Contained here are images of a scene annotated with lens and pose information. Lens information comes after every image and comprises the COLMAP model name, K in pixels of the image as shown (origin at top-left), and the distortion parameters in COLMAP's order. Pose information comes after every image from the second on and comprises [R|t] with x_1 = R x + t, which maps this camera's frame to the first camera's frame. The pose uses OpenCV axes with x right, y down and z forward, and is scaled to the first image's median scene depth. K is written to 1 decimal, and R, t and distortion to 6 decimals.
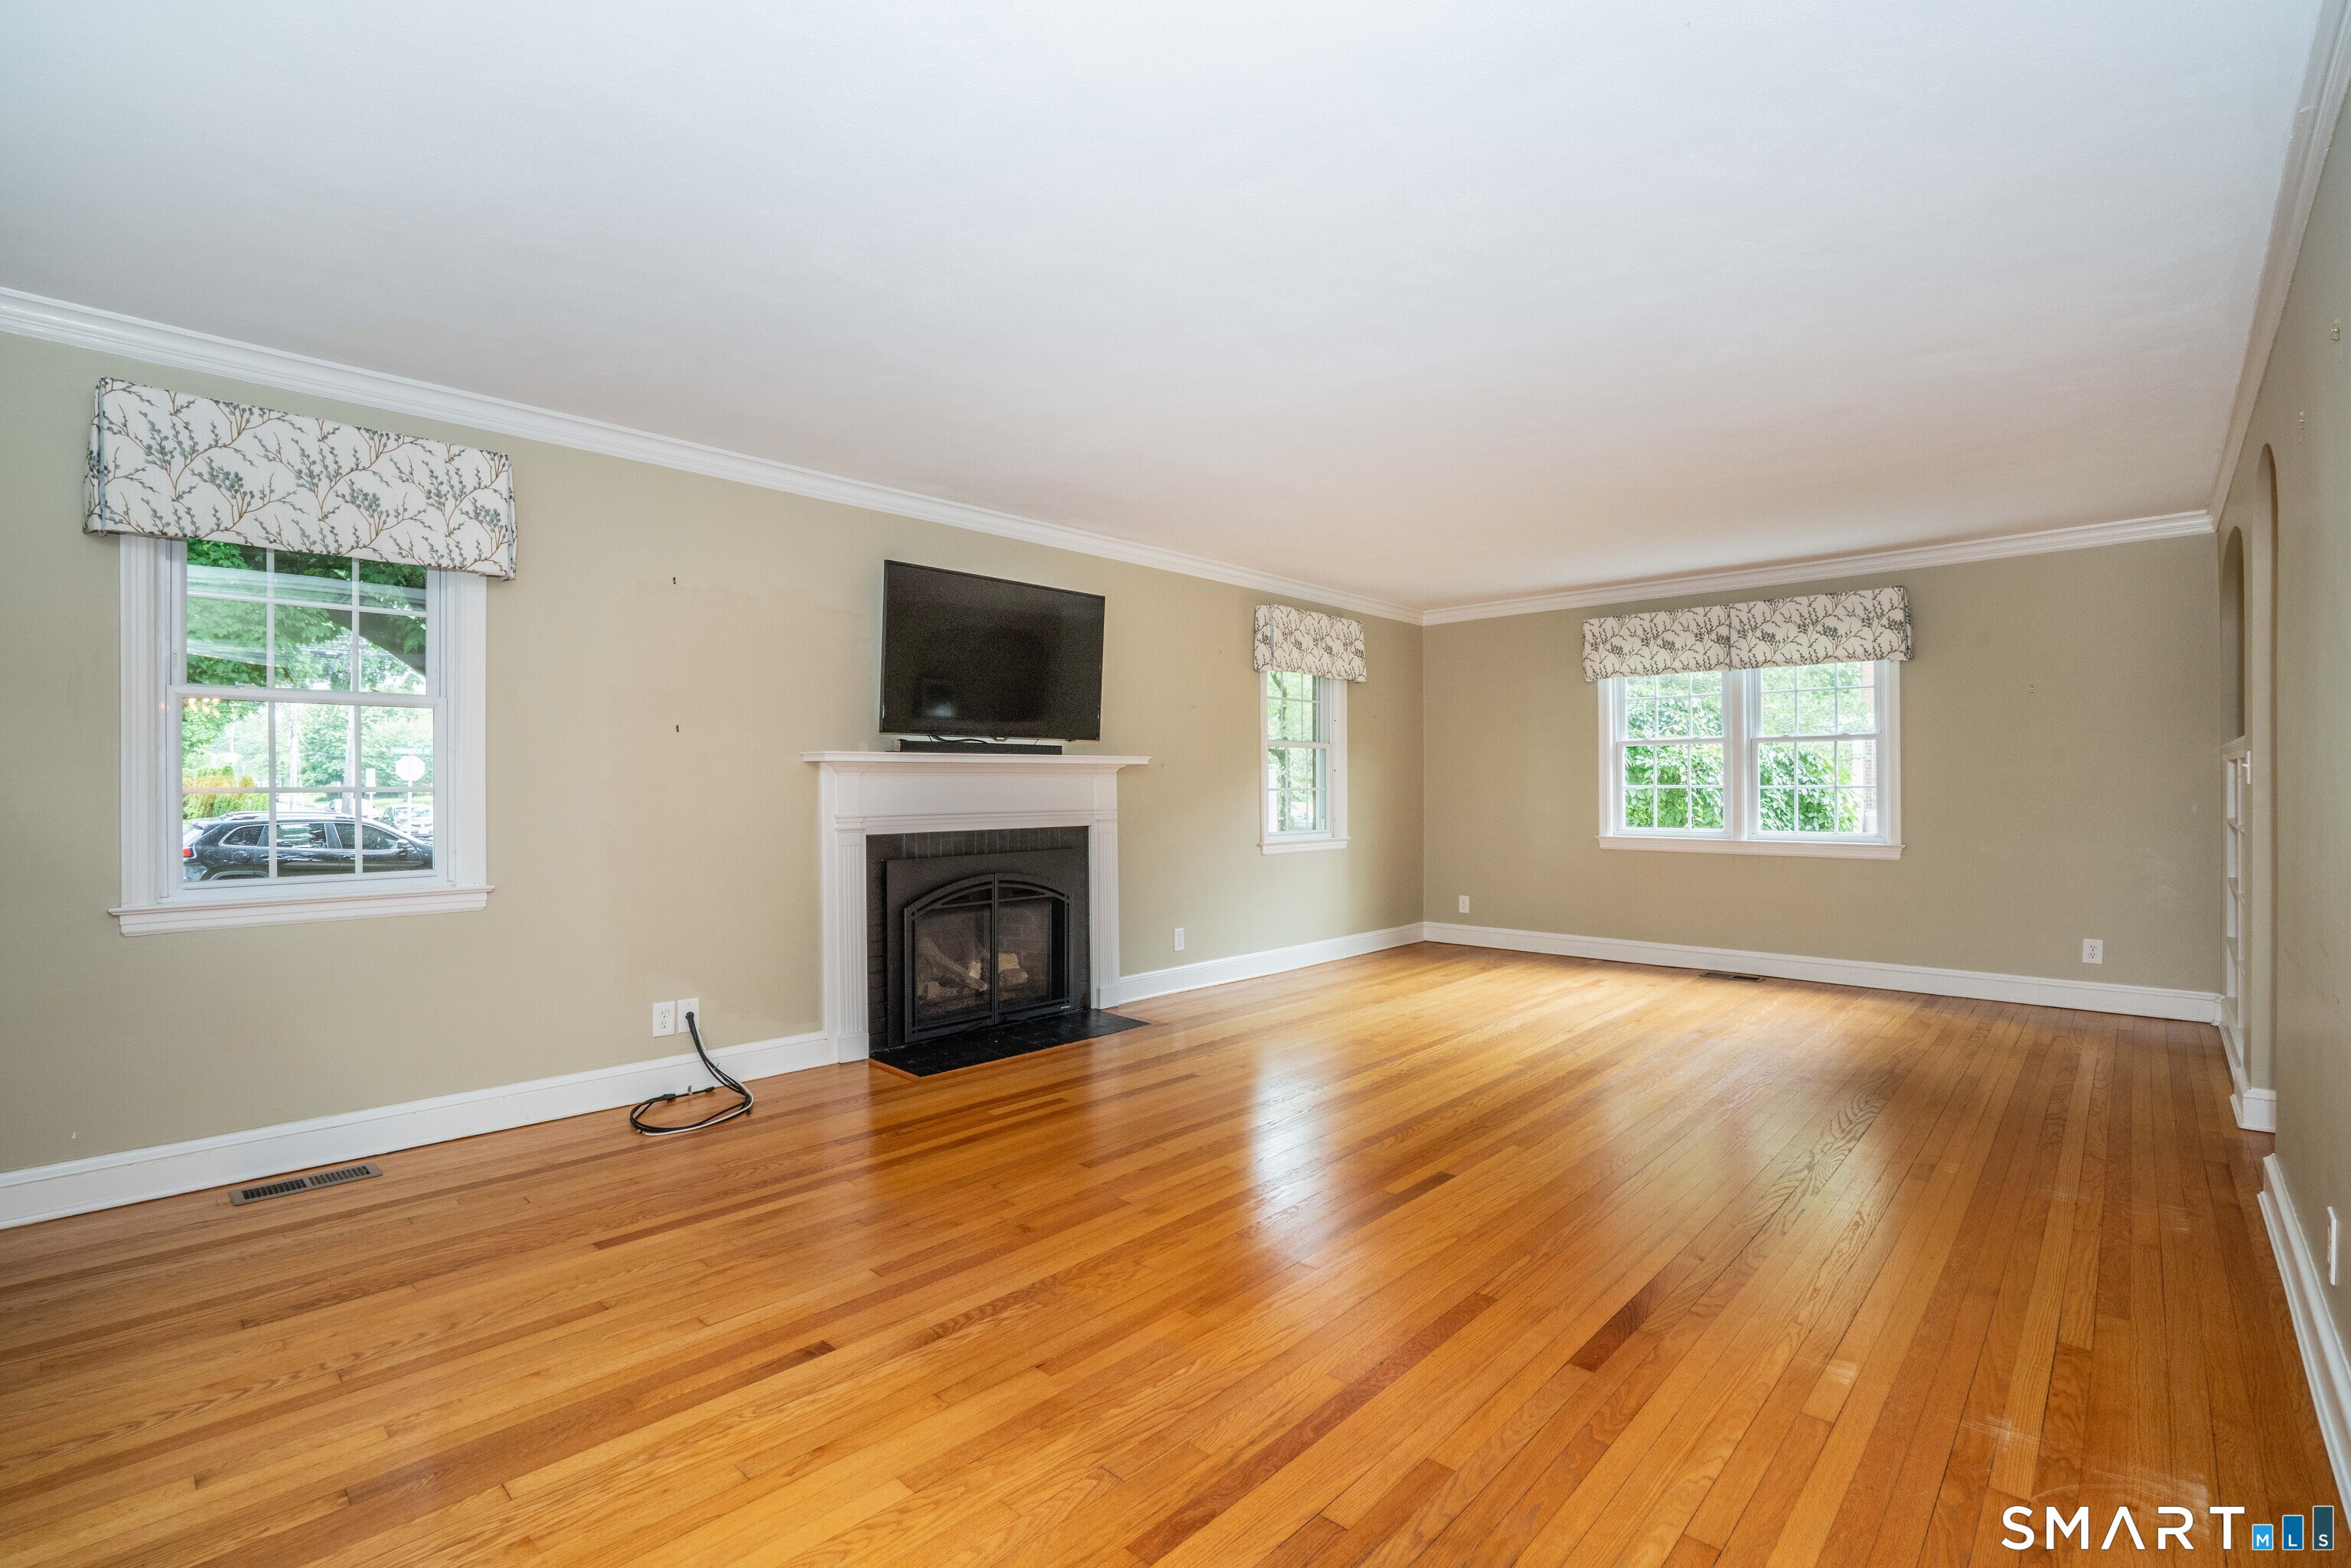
lens RADIAL K [[1075.4, 0, 1187.4], [0, 1075.4, 786.8], [0, 0, 1]] dist [-0.024493, 0.001960]
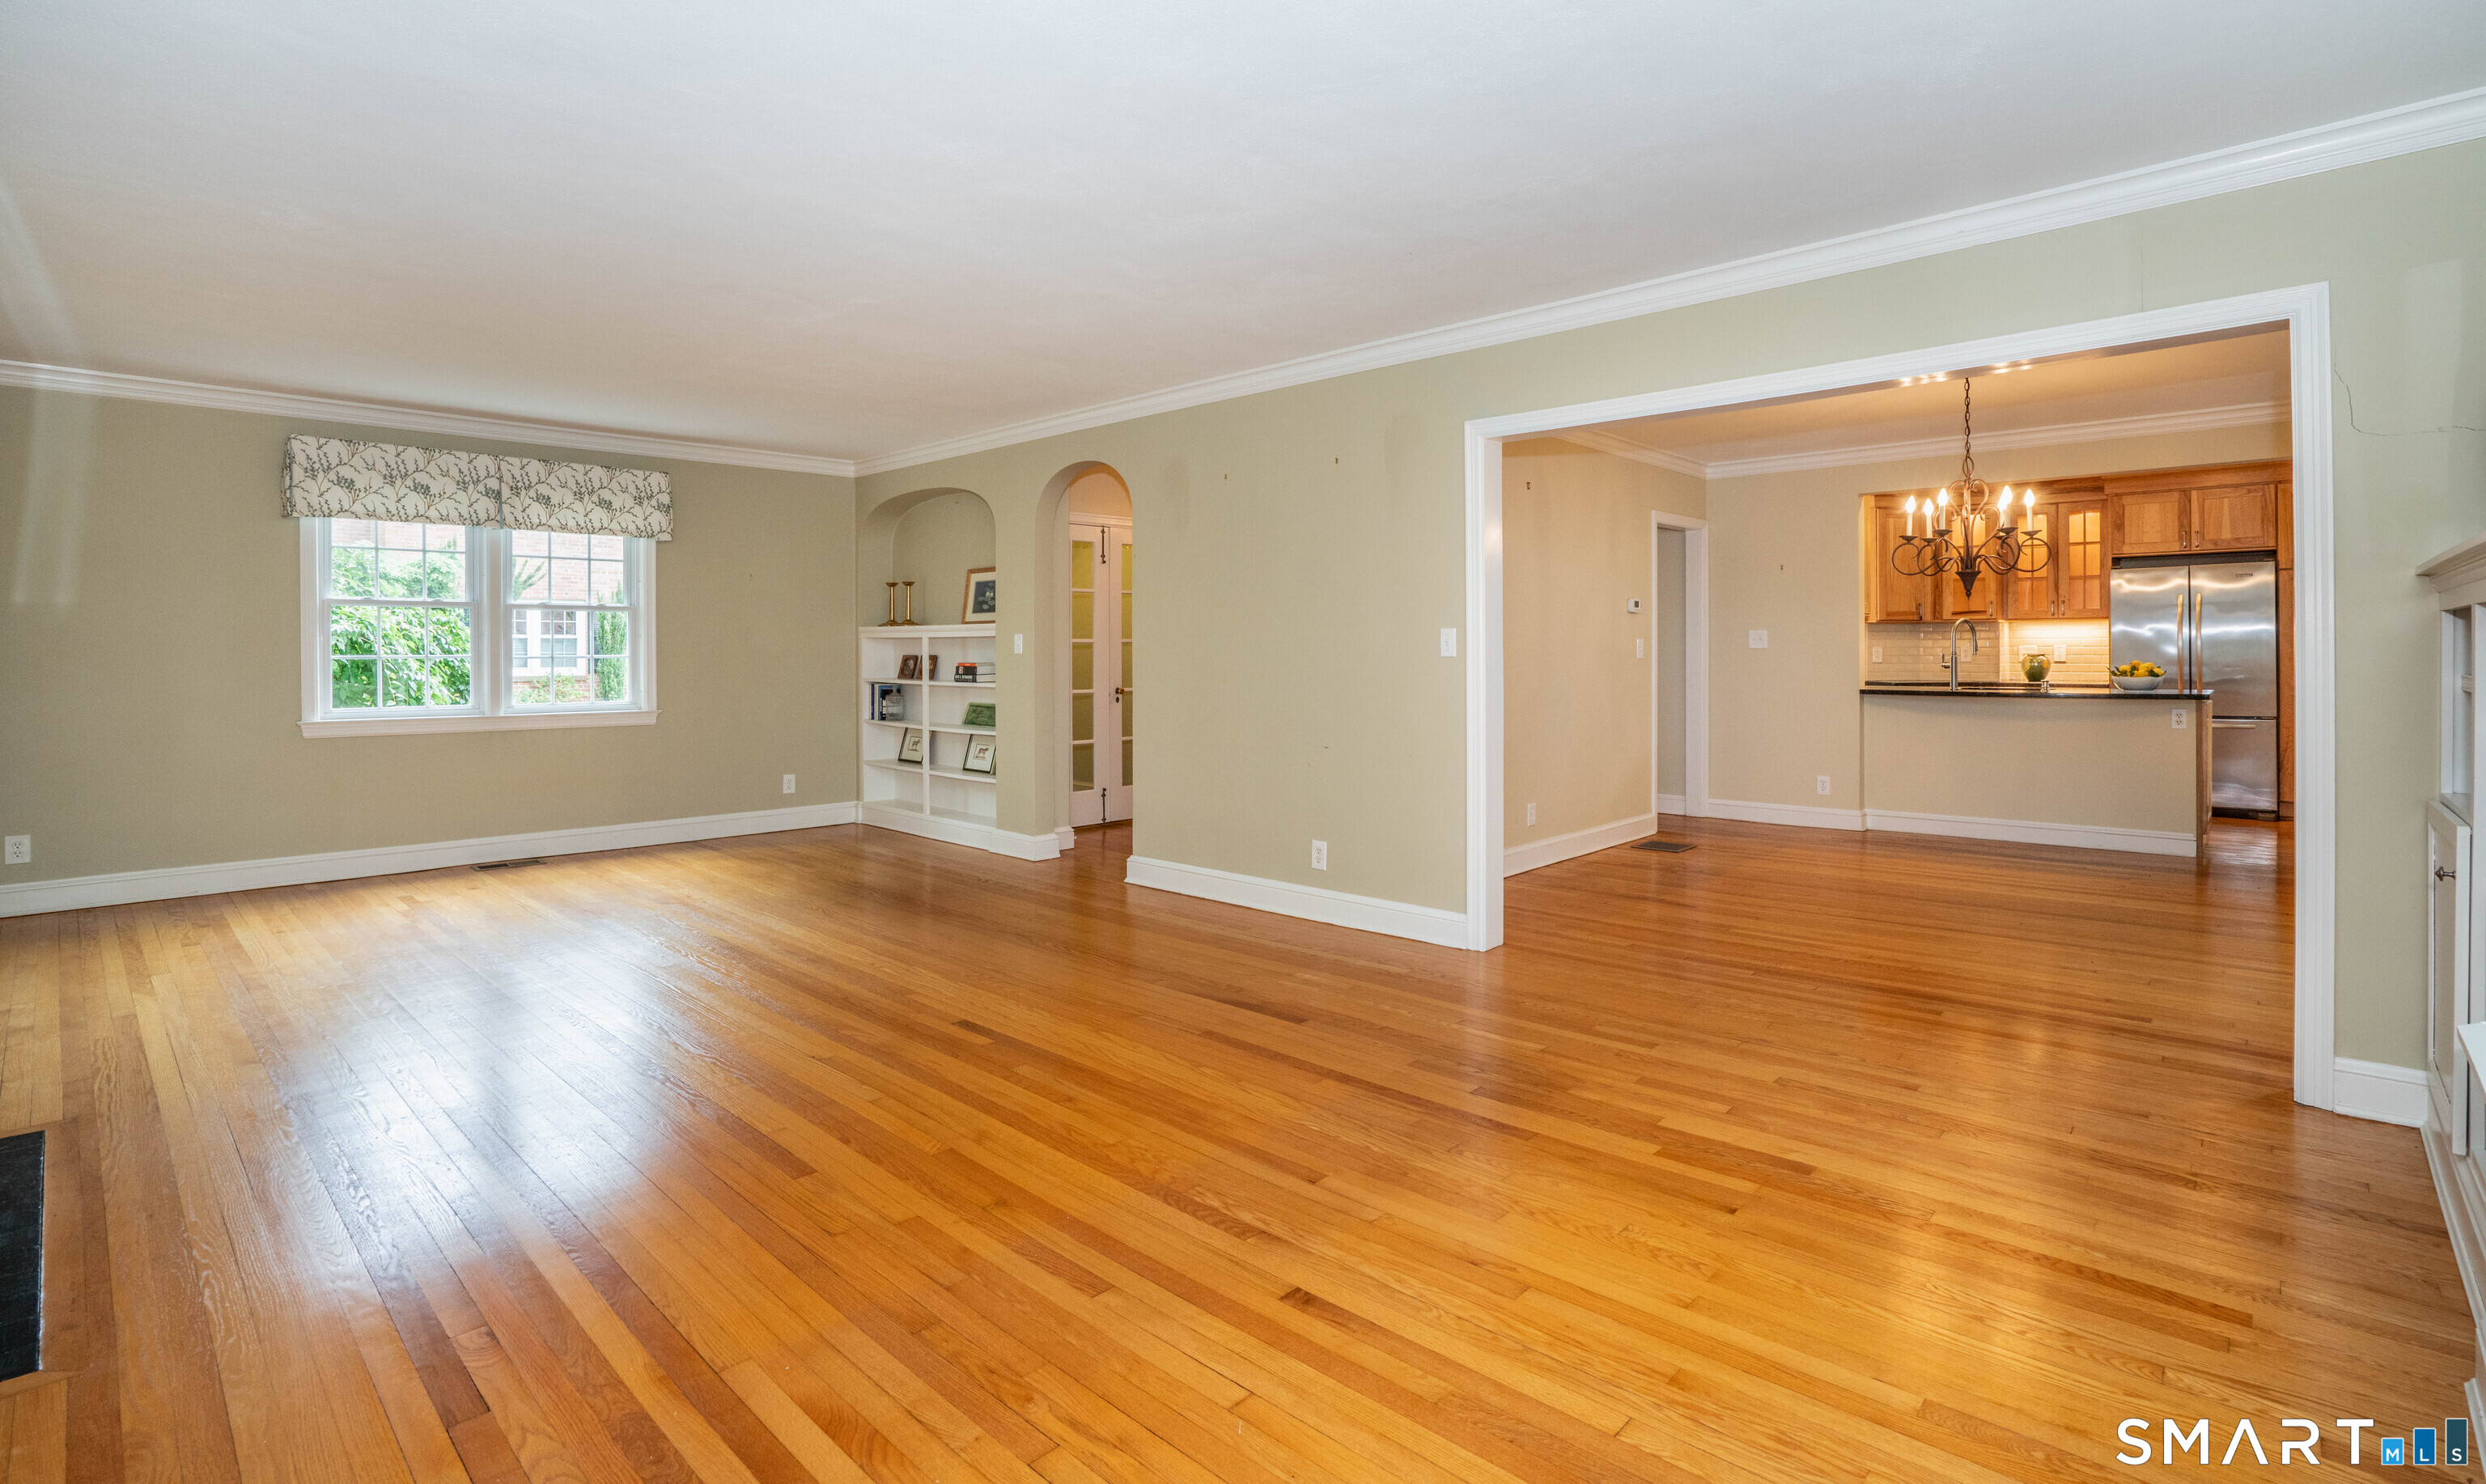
lens RADIAL K [[1166.0, 0, 1220.5], [0, 1166.0, 659.8], [0, 0, 1]] dist [-0.020705, 0.002919]
pose [[0.007625, -0.002231, 0.999968, -0.478042], [0.006211, 0.999978, 0.002184, 0.003664], [-0.999952, 0.006194, 0.007639, 0.392779]]
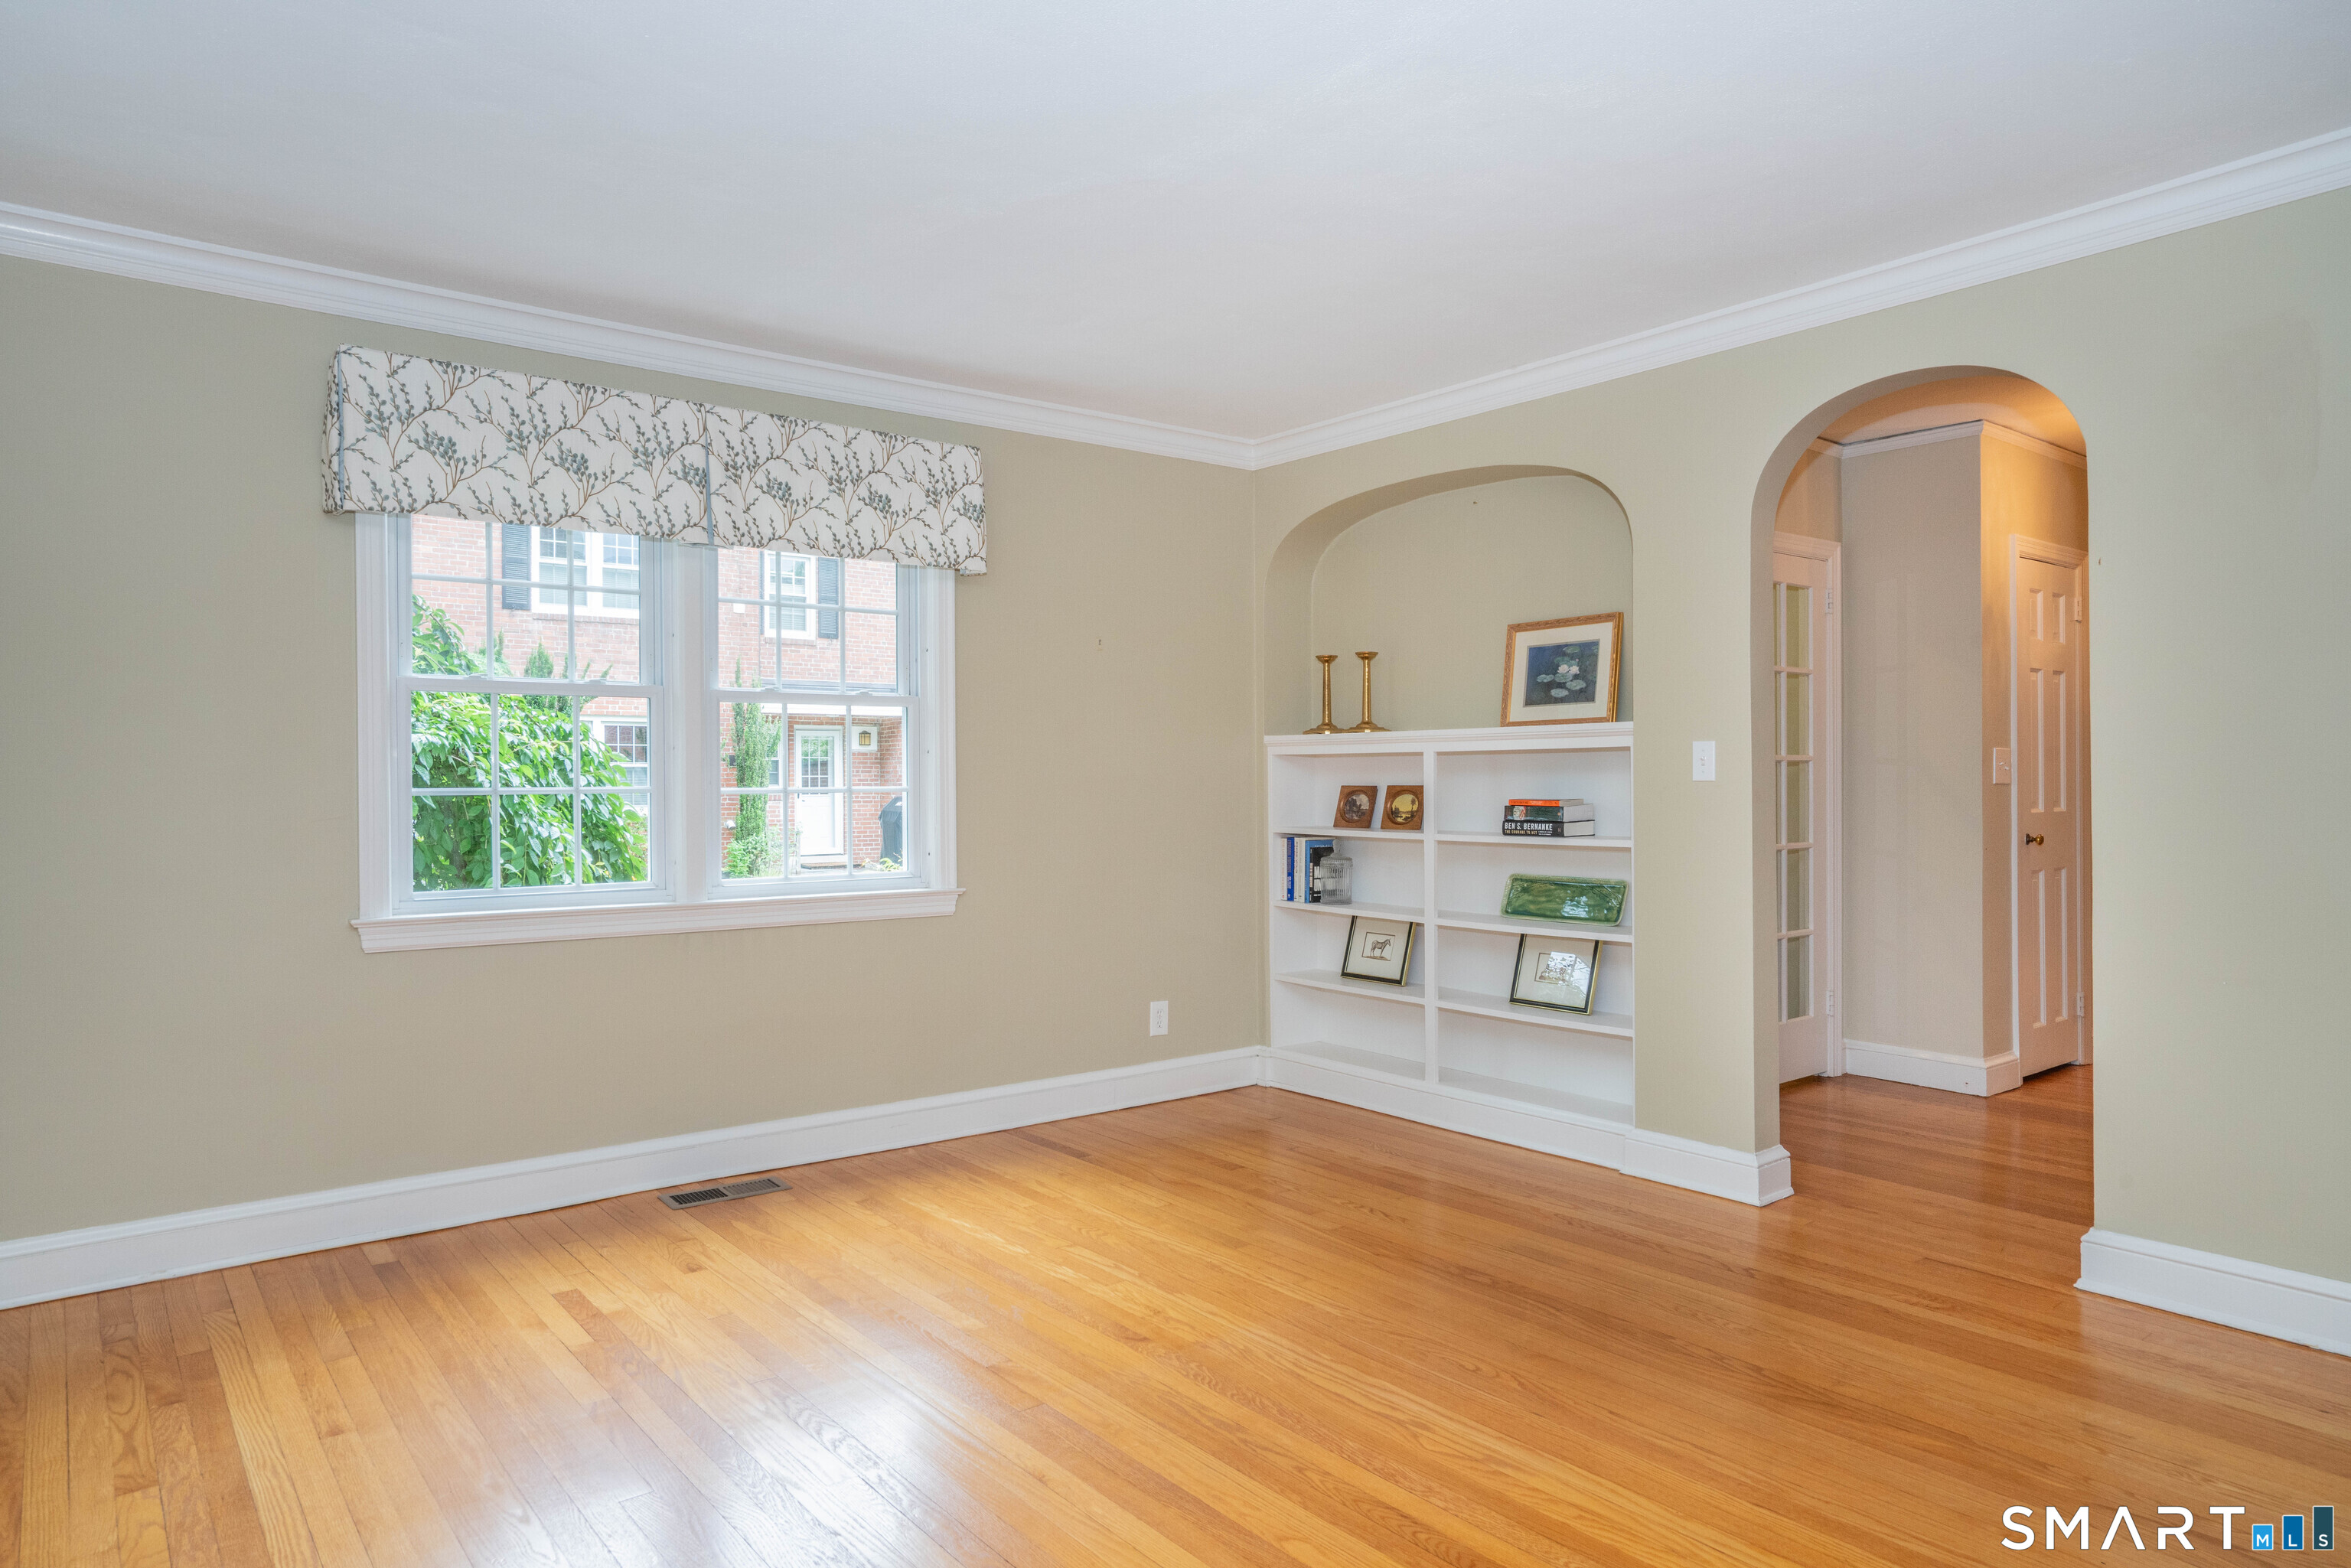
lens RADIAL K [[1439.0, 0, 1180.8], [0, 1439.0, 780.2], [0, 0, 1]] dist [-0.014145, 0.000514]
pose [[0.128103, 0.005586, 0.991745, -0.092505], [0.009778, 0.999928, -0.006896, 0.001101], [-0.991713, 0.010581, 0.128040, 0.731448]]
